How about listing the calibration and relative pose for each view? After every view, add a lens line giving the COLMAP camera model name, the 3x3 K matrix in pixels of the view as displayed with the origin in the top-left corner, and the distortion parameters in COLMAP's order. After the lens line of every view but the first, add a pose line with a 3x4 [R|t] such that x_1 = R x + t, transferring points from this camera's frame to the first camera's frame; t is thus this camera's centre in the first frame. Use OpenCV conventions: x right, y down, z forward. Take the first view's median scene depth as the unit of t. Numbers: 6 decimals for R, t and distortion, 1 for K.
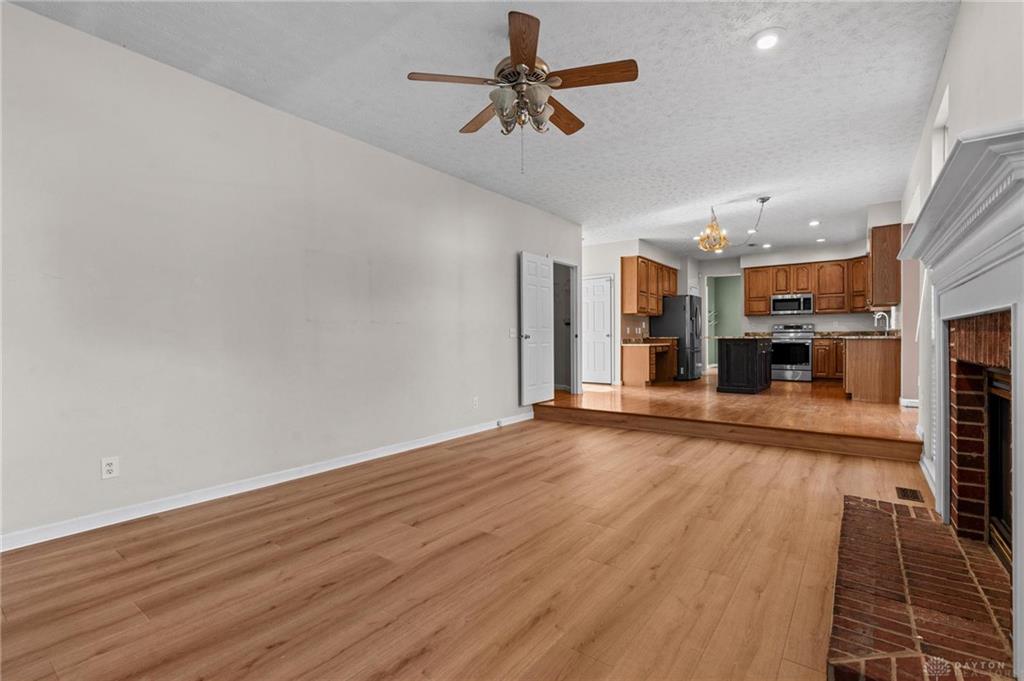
lens RADIAL K [[464.1, 0, 513.1], [0, 464.1, 339.6], [0, 0, 1]] dist [-0.004616, -0.000119]
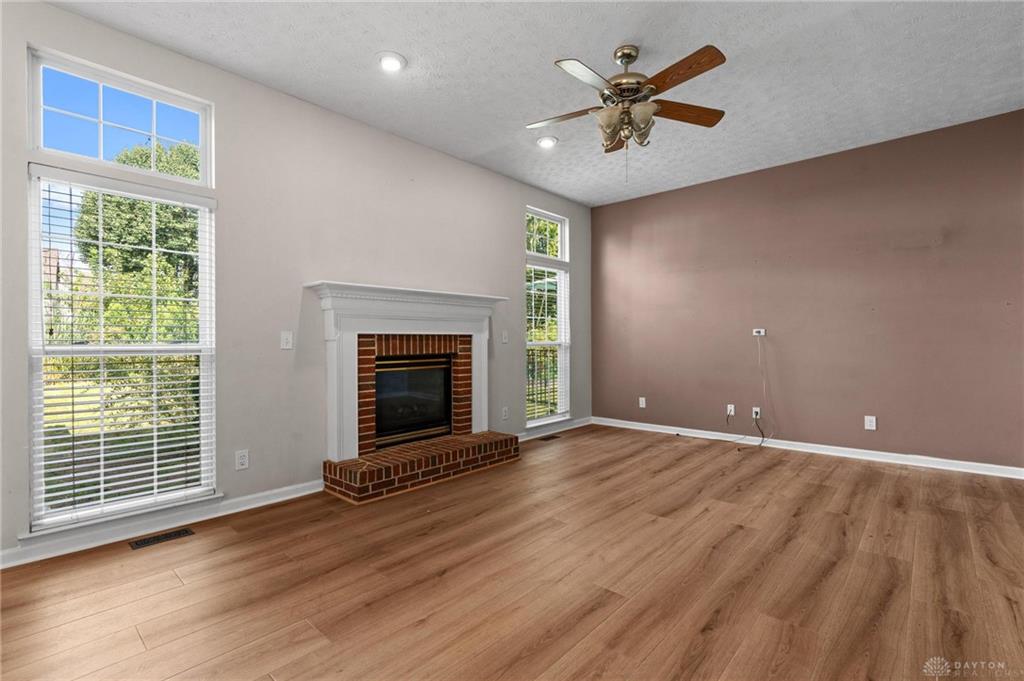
lens RADIAL K [[464.1, 0, 510.3], [0, 464.1, 340.2], [0, 0, 1]] dist [-0.004616, -0.000119]
pose [[-0.995131, 0.013831, 0.097582, 0.189671], [0.014495, 0.999876, 0.006101, -0.018108], [-0.097486, 0.007485, -0.995209, 2.157015]]
